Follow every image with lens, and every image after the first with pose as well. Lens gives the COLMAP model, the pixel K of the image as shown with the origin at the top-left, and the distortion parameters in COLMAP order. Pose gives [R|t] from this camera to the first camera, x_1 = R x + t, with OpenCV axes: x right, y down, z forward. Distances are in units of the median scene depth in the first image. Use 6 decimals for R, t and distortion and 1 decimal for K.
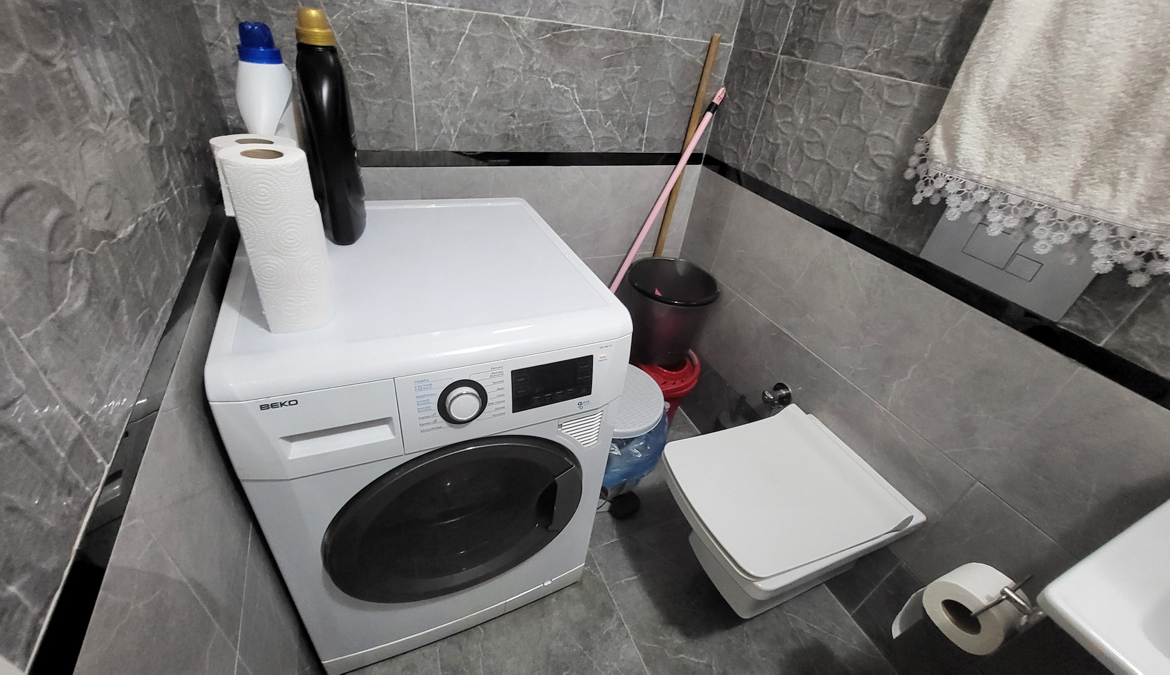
lens RADIAL K [[471.4, 0, 582.9], [0, 471.4, 337.4], [0, 0, 1]] dist [-0.002984, 0.000616]
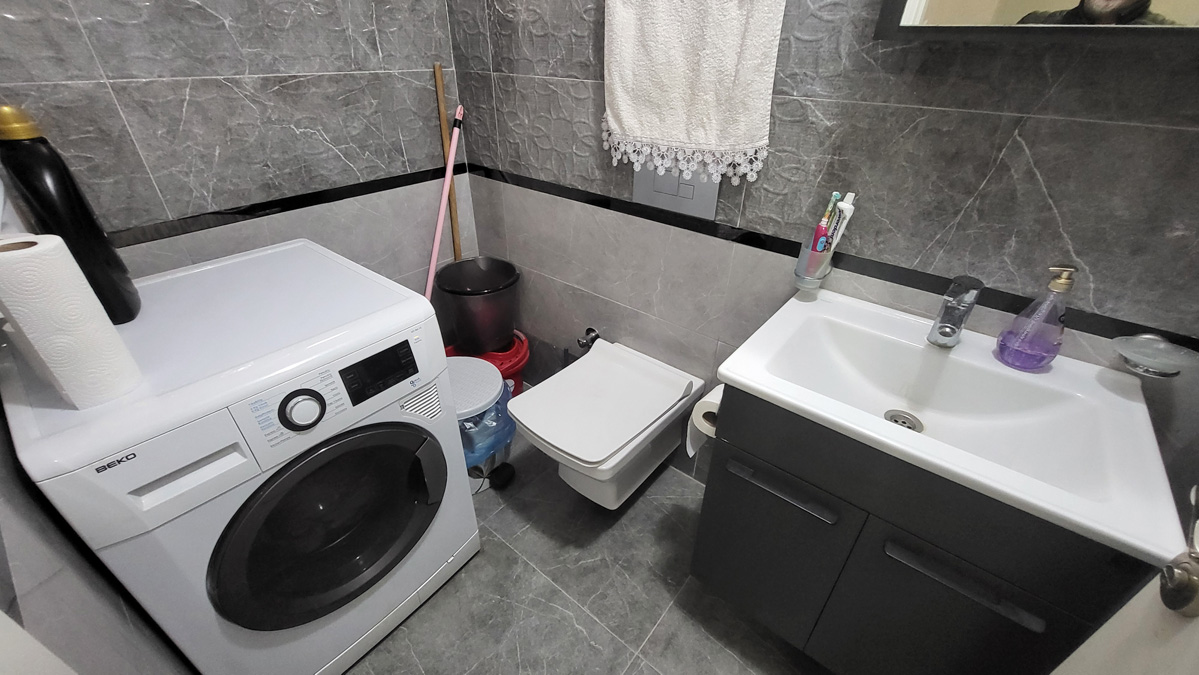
lens RADIAL K [[477.0, 0, 600.1], [0, 477.0, 339.1], [0, 0, 1]] dist [0.000949, -0.000746]
pose [[0.889055, -0.326262, 0.321146, 0.051505], [0.333668, 0.942099, 0.033386, 0.121309], [-0.313444, 0.077474, 0.946441, -0.241013]]
